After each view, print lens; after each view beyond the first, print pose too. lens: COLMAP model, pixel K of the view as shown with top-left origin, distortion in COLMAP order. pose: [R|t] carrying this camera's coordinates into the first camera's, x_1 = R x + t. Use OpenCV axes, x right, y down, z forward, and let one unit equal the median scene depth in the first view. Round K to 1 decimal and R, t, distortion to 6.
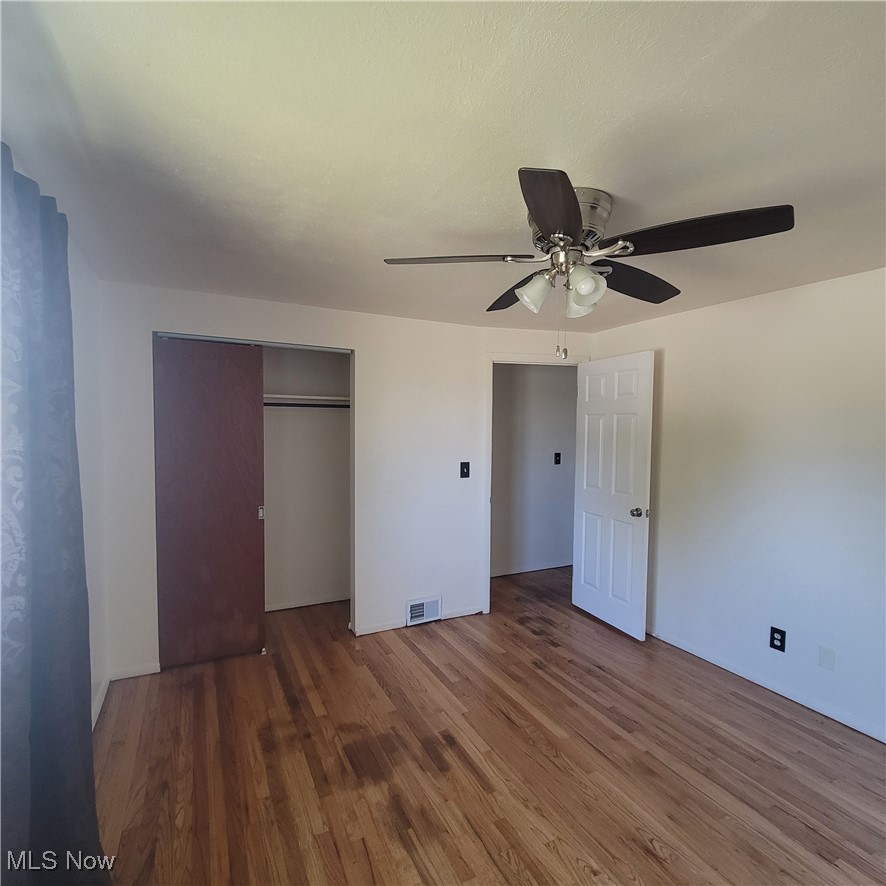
lens RADIAL K [[479.6, 0, 438.4], [0, 479.6, 448.9], [0, 0, 1]] dist [0.004885, -0.003189]
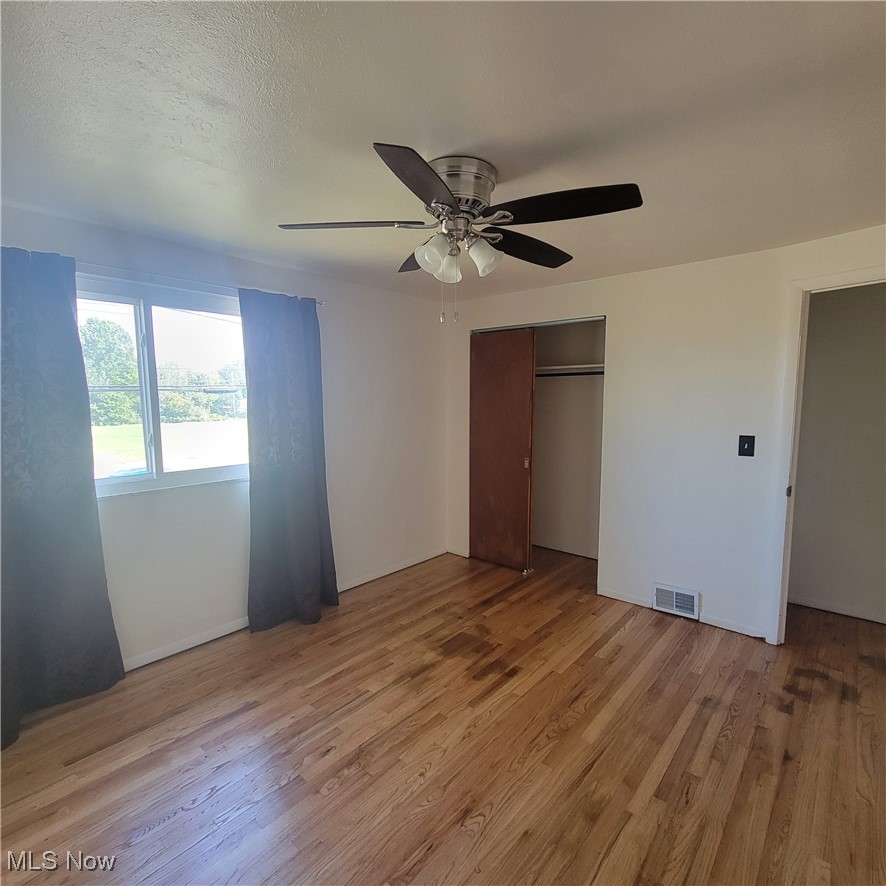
lens RADIAL K [[479.6, 0, 438.0], [0, 479.6, 442.6], [0, 0, 1]] dist [0.004885, -0.003189]
pose [[0.383251, 0.074570, -0.920629, 0.830247], [-0.034379, 0.997197, 0.066461, 0.006127], [0.923004, 0.006179, 0.384740, 0.363443]]
